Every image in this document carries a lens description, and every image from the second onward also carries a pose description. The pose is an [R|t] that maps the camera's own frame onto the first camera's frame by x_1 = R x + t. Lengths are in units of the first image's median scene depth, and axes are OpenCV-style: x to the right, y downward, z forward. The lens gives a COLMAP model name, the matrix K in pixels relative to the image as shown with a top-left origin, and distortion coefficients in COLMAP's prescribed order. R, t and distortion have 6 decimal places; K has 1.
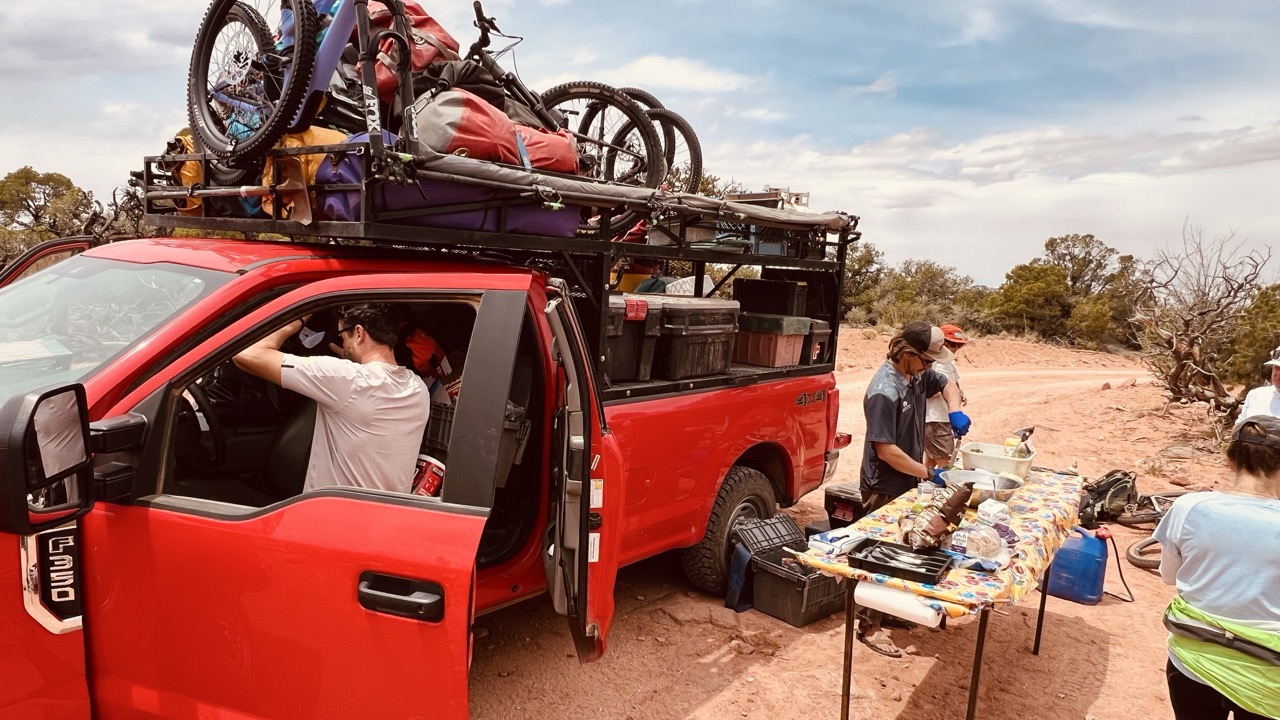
lens RADIAL K [[808.2, 0, 640.0], [0, 808.2, 360.0], [0, 0, 1]] dist [0.001711, 0.000549]
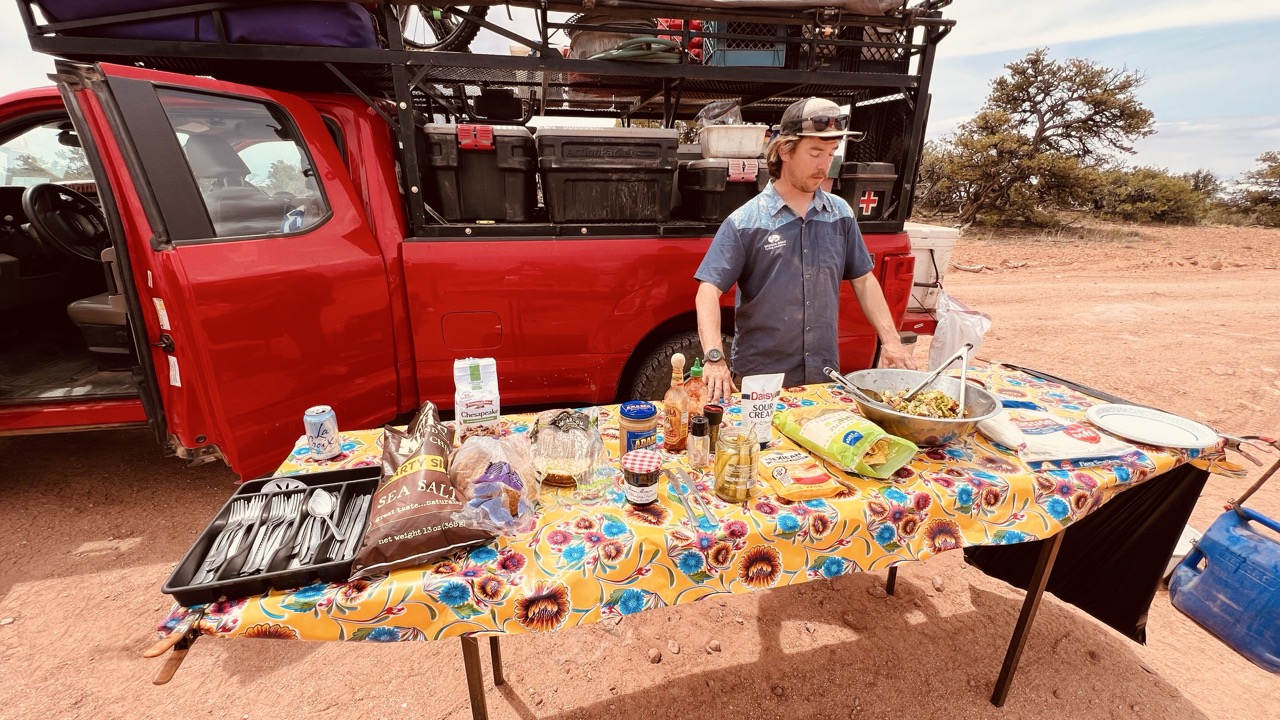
lens RADIAL K [[506.1, 0, 640.0], [0, 506.1, 360.0], [0, 0, 1]] dist [0.000737, -0.000051]
pose [[0.771909, 0.158878, -0.615560, 0.475748], [-0.031737, 0.976691, 0.212289, 0.050807], [0.634940, -0.144332, 0.758959, 0.590948]]
